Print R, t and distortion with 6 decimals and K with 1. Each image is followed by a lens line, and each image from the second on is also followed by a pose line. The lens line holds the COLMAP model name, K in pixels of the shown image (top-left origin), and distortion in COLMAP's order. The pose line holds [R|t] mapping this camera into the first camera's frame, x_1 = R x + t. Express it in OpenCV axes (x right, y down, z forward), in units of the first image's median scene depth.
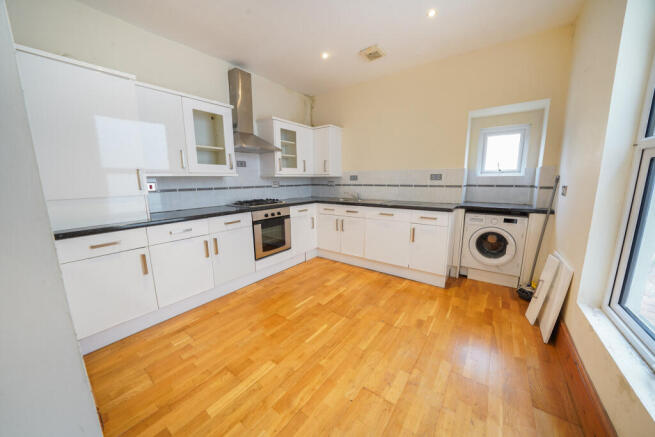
lens RADIAL K [[227.2, 0, 328.1], [0, 227.2, 219.6], [0, 0, 1]] dist [-0.020187, -0.000092]
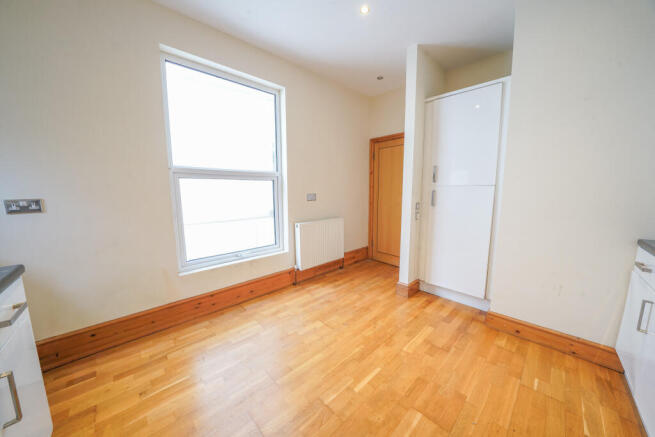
lens RADIAL K [[227.2, 0, 328.1], [0, 227.2, 219.6], [0, 0, 1]] dist [-0.020187, -0.000092]
pose [[-0.985368, -0.015391, 0.169742, -0.035678], [0.036185, 0.954320, 0.296588, -0.289733], [-0.166553, 0.298390, -0.939800, 1.668267]]
